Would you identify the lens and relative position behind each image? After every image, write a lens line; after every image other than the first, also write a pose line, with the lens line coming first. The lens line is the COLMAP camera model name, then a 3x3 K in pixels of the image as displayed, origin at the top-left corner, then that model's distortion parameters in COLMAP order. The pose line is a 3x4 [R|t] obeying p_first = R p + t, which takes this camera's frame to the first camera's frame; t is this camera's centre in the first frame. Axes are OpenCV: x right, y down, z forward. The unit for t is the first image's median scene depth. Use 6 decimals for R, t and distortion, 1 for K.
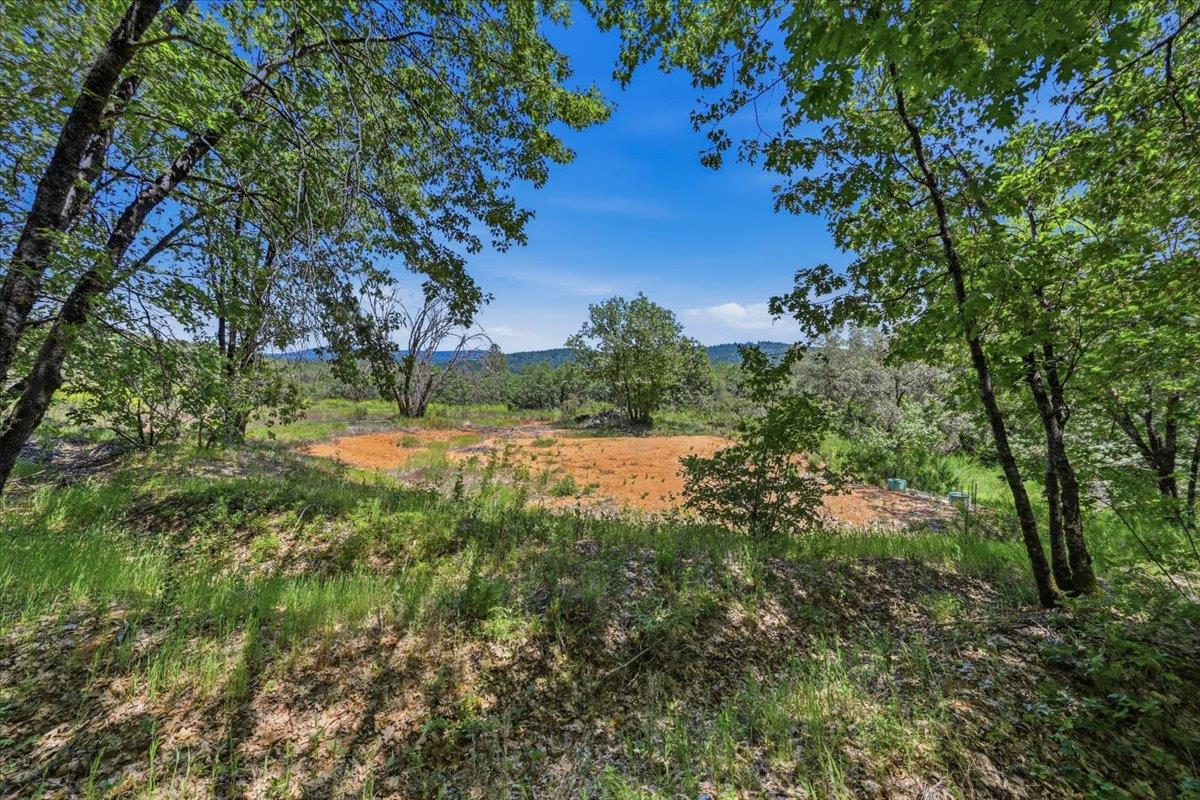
lens RADIAL K [[462.9, 0, 600.0], [0, 462.9, 400.0], [0, 0, 1]] dist [0.019377, 0.000116]
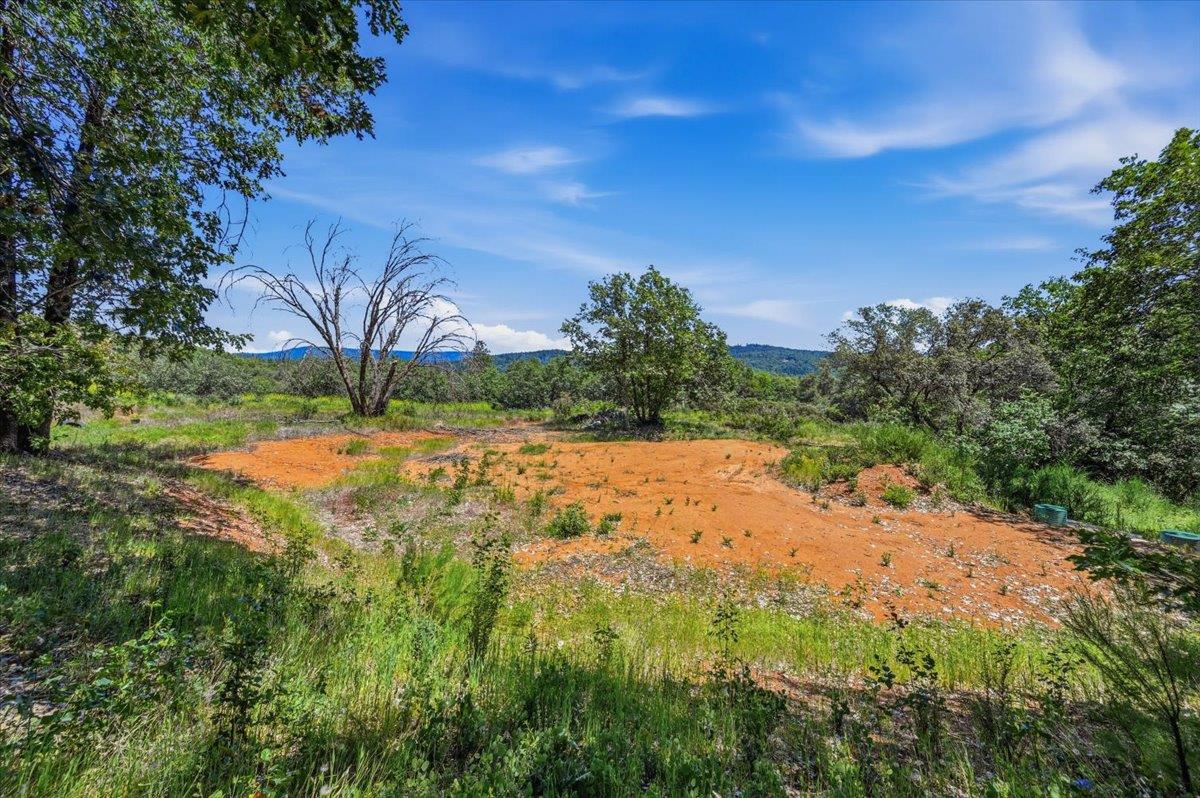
lens RADIAL K [[462.9, 0, 600.0], [0, 462.9, 399.0], [0, 0, 1]] dist [0.019377, 0.000116]
pose [[0.999656, 0.003955, 0.025941, -0.024626], [-0.003797, 0.999974, -0.006122, 0.010302], [-0.025965, 0.006021, 0.999645, 0.171047]]
